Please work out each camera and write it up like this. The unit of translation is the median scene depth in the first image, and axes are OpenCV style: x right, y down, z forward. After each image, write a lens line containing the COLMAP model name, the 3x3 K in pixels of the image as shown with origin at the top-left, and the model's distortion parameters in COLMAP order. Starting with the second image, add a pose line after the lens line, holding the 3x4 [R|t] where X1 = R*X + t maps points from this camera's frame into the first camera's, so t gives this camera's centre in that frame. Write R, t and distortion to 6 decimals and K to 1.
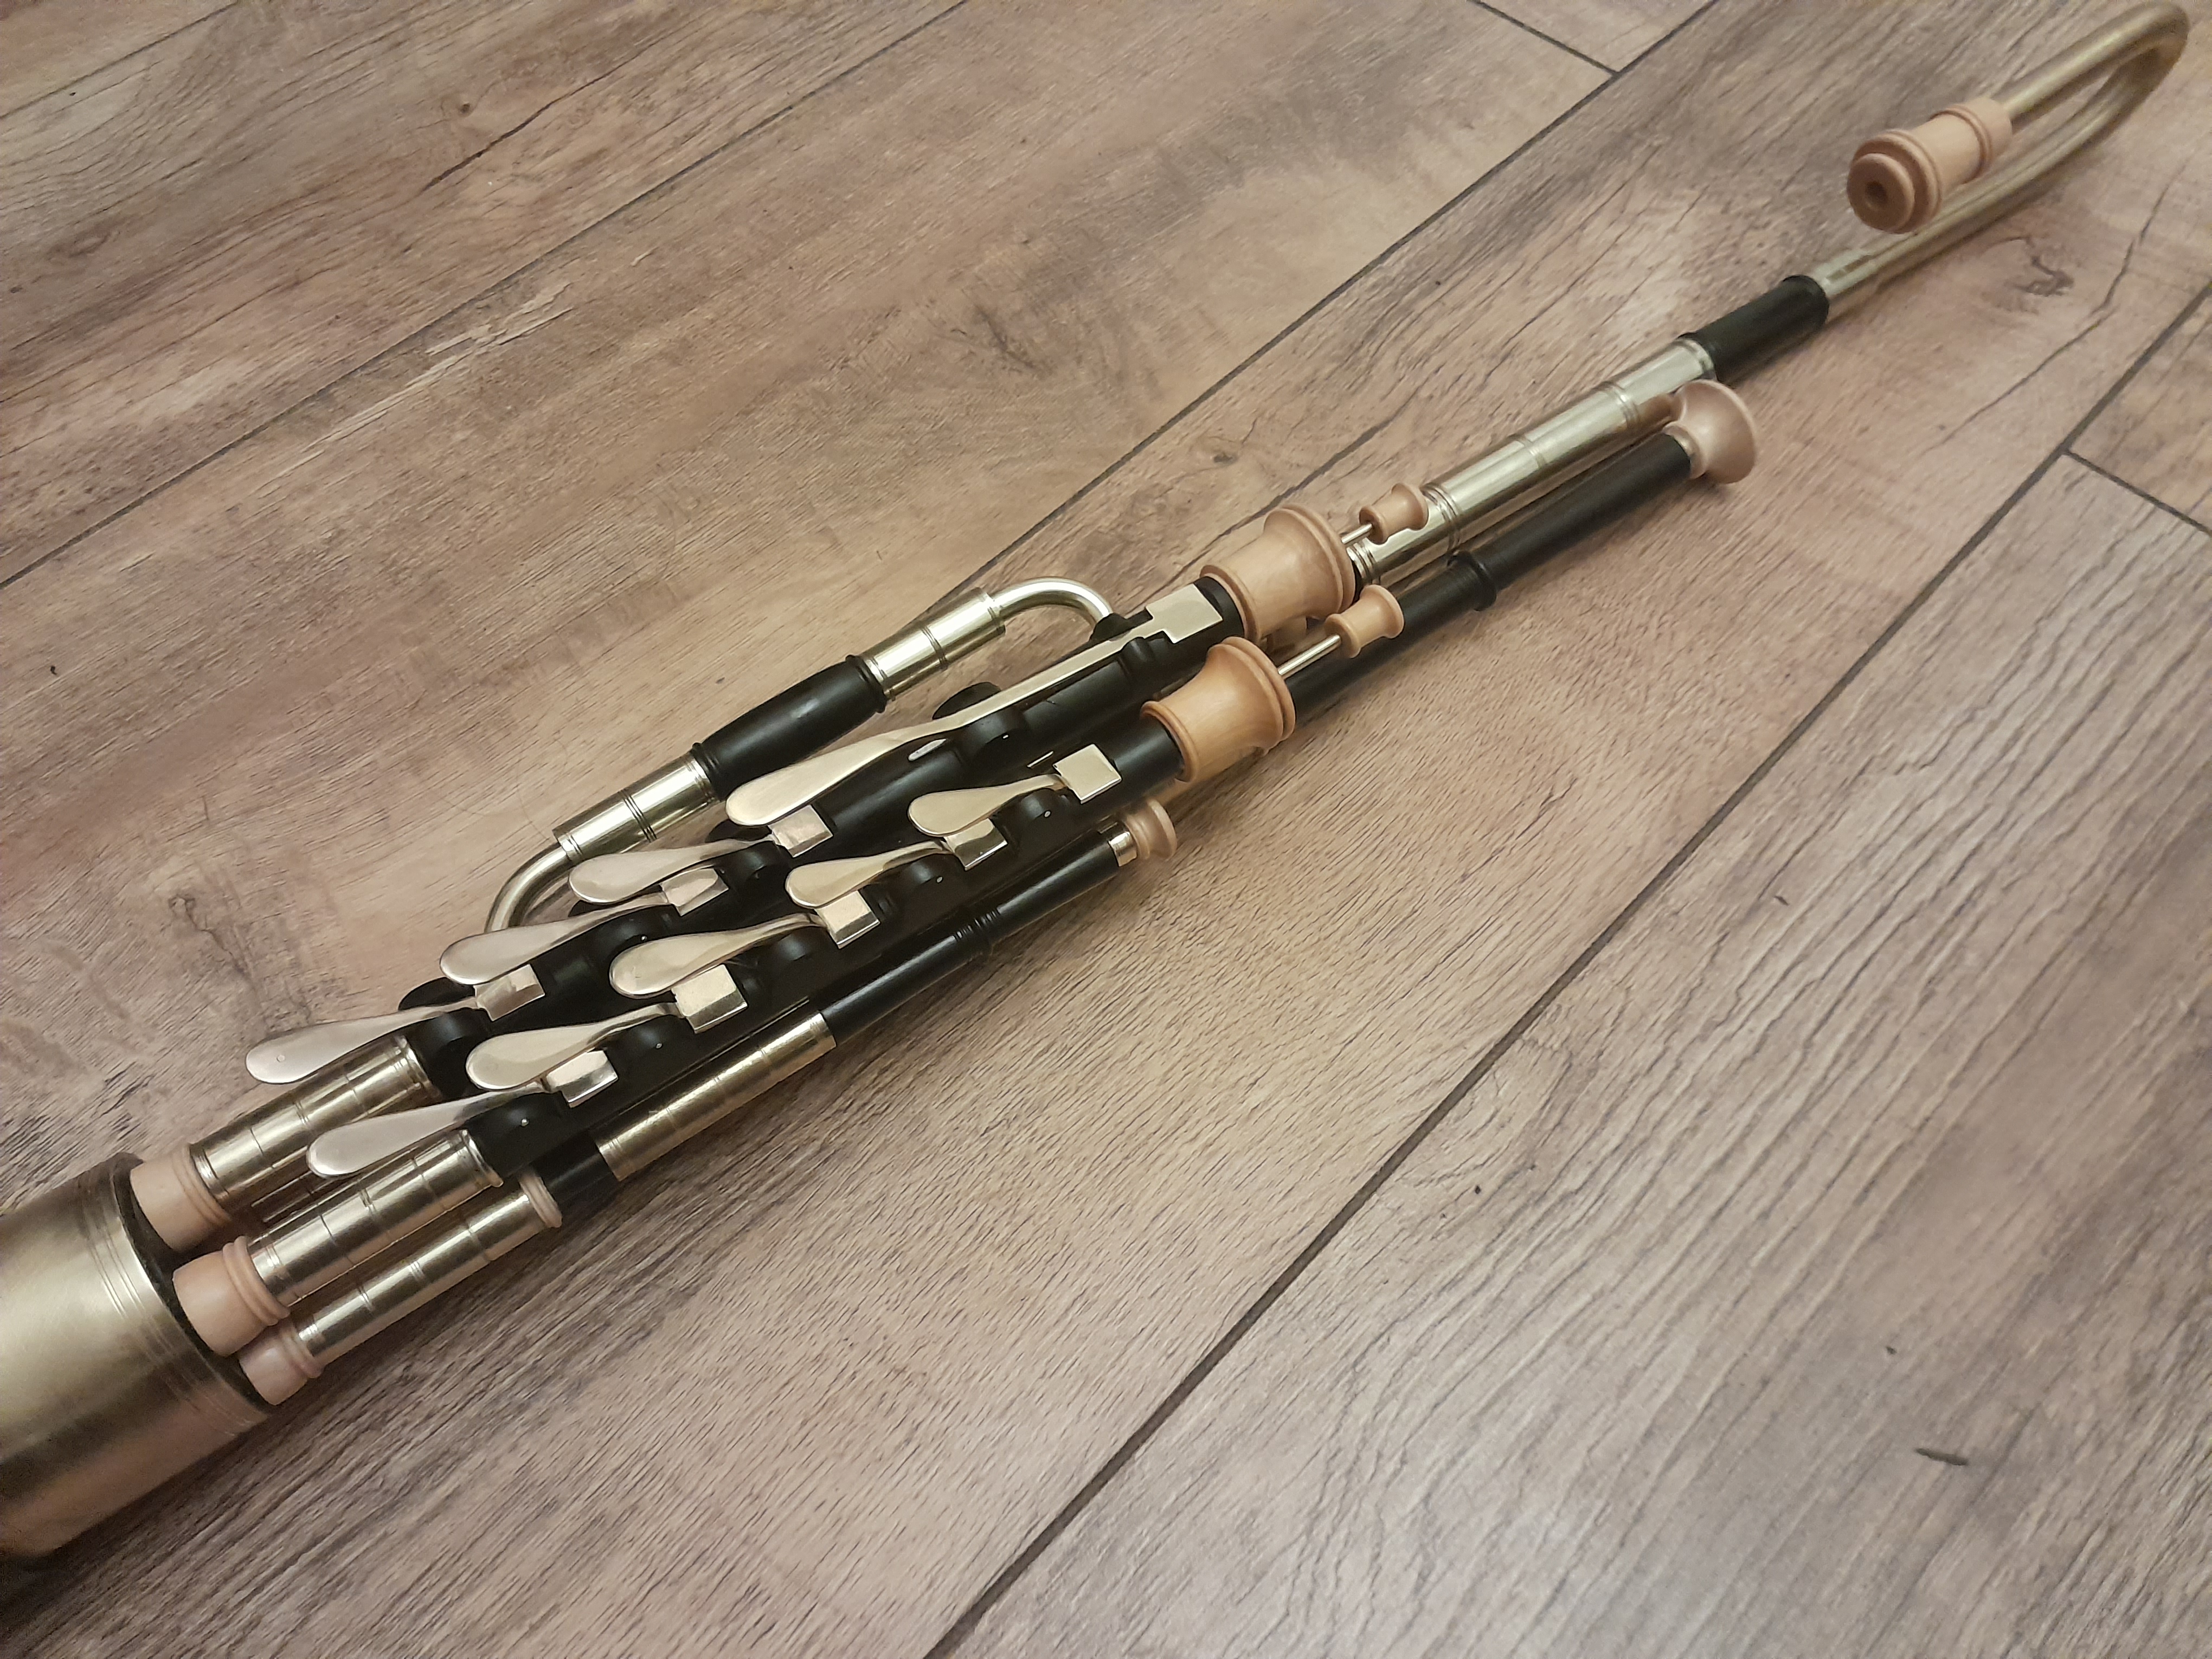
lens RADIAL K [[1760.8, 0, 1065.1], [0, 1760.8, 828.3], [0, 0, 1]] dist [-0.056162, 0.010932]
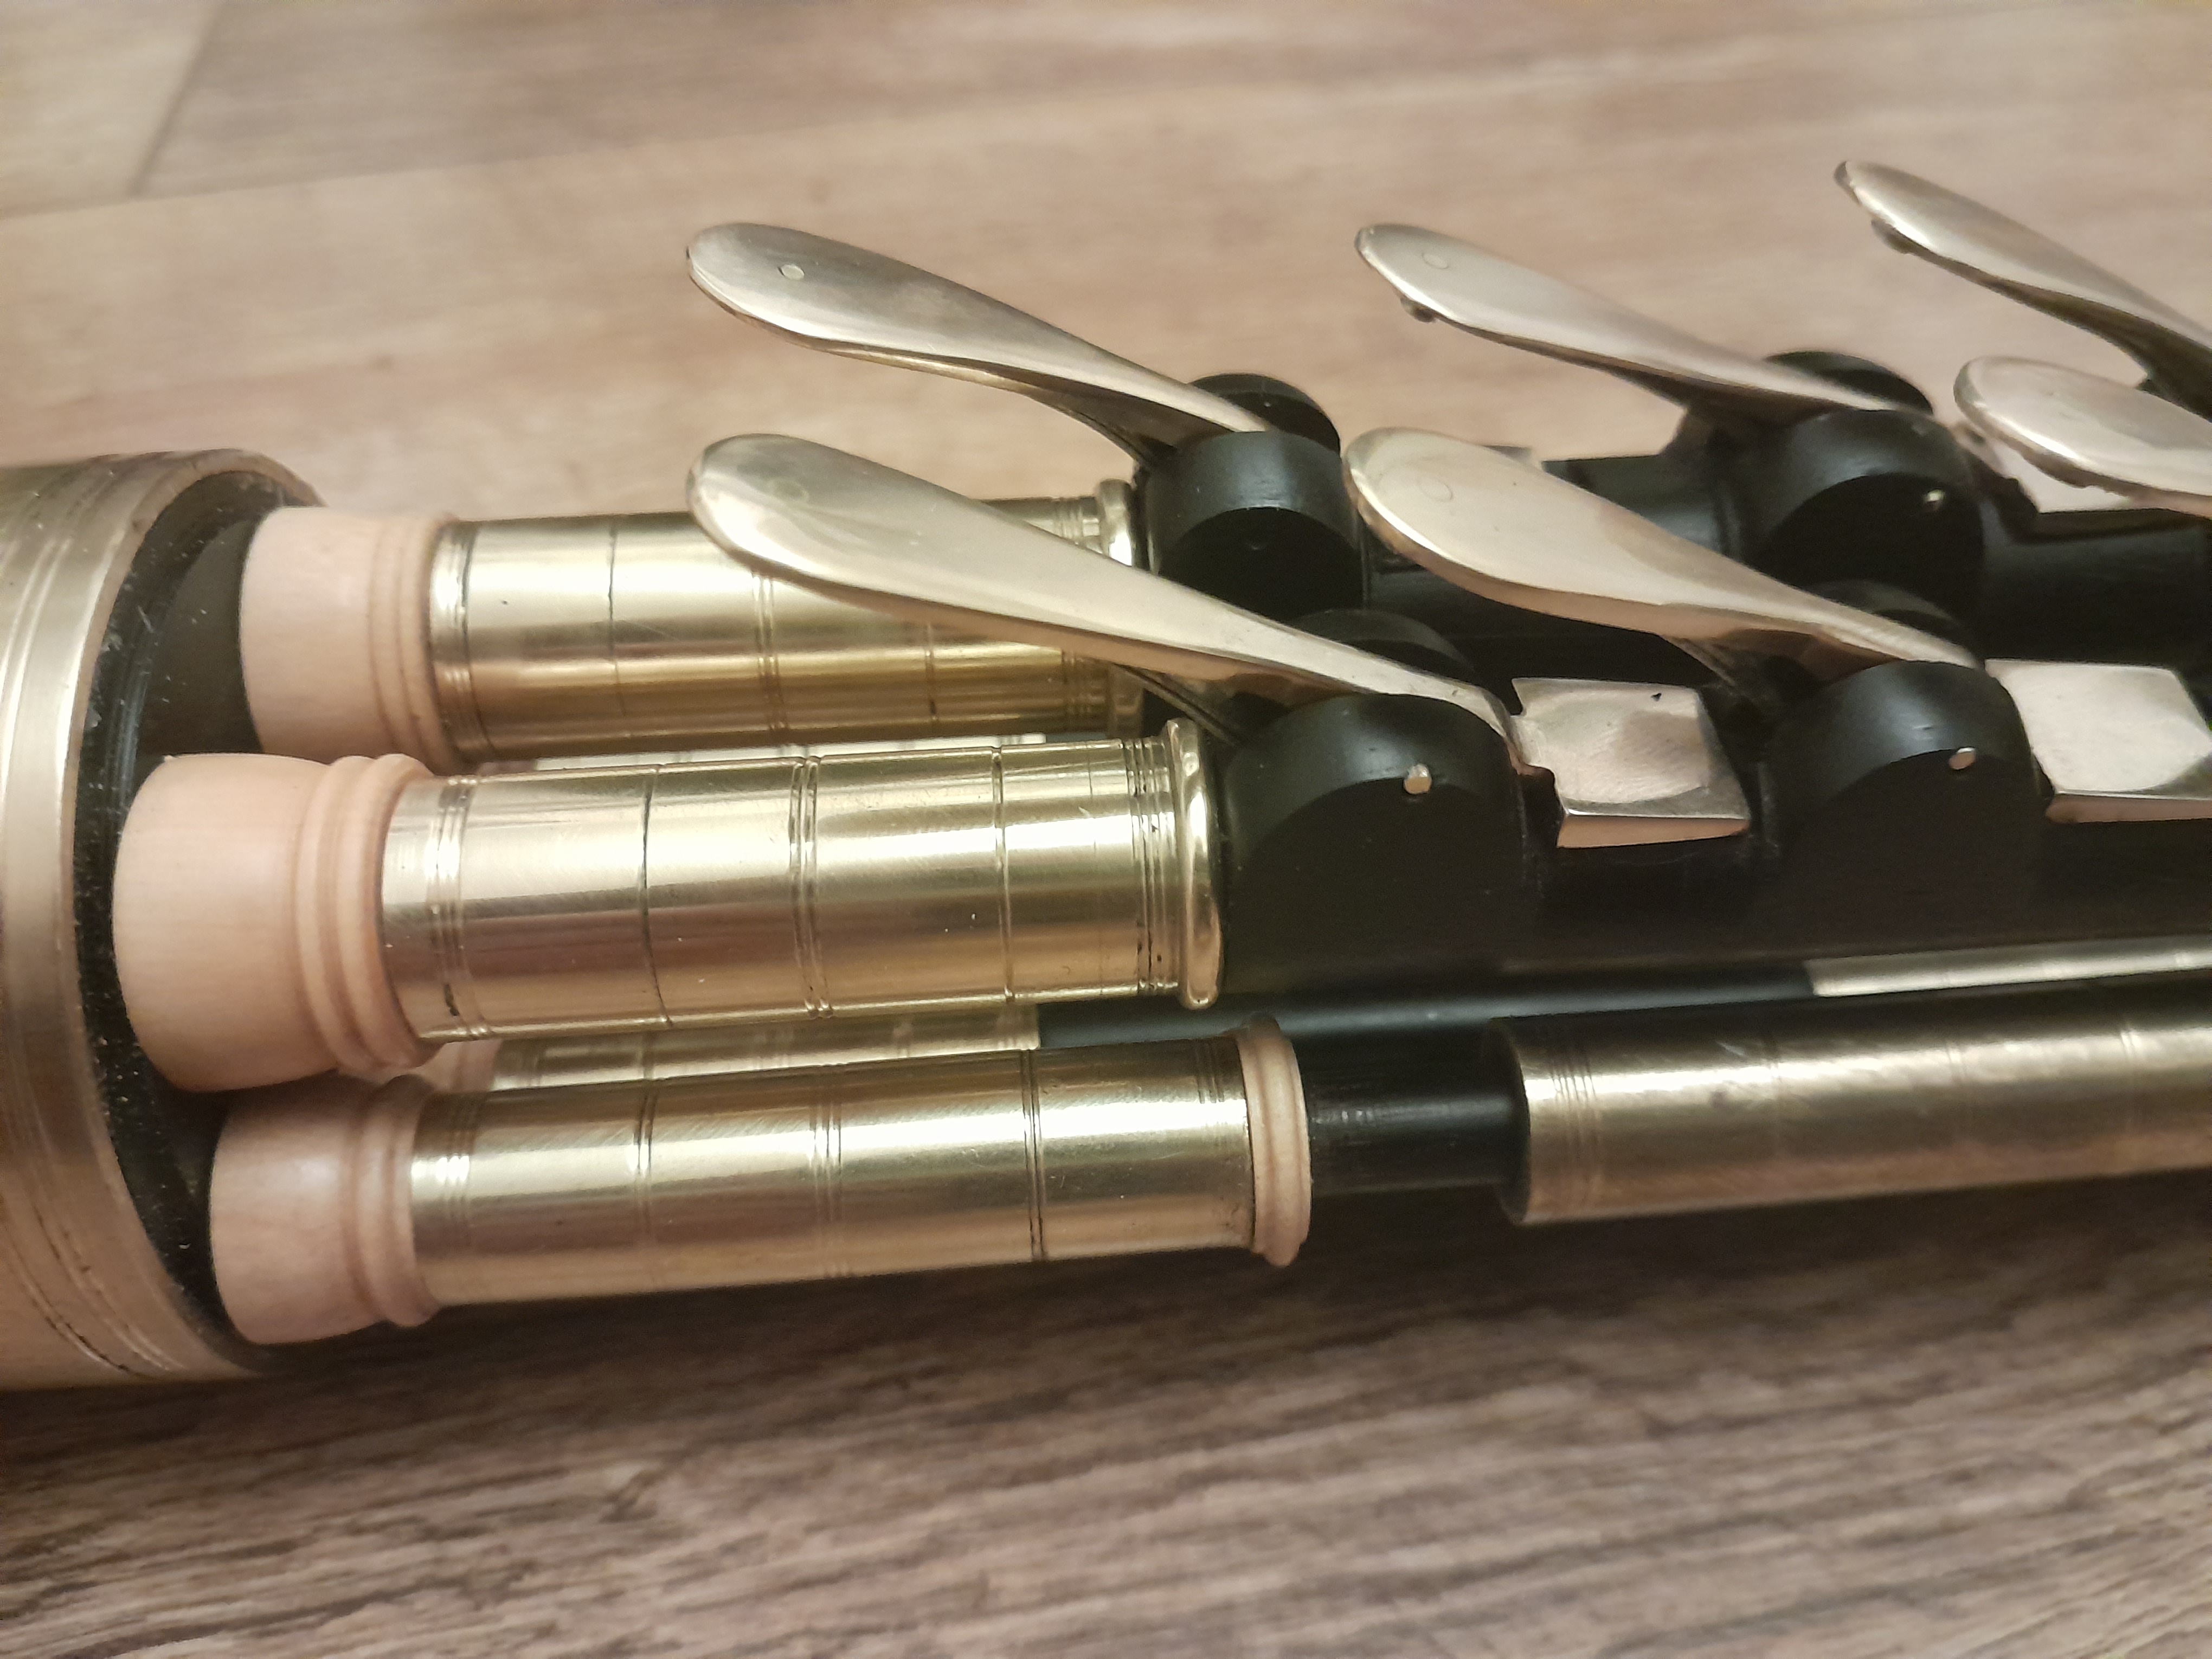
lens RADIAL K [[1760.8, 0, 1065.1], [0, 1760.8, 828.3], [0, 0, 1]] dist [-0.056162, 0.010932]
pose [[0.849278, 0.360270, -0.385919, -0.224628], [-0.455984, 0.868977, -0.192244, 0.227506], [0.266095, 0.339241, 0.902280, 0.672554]]
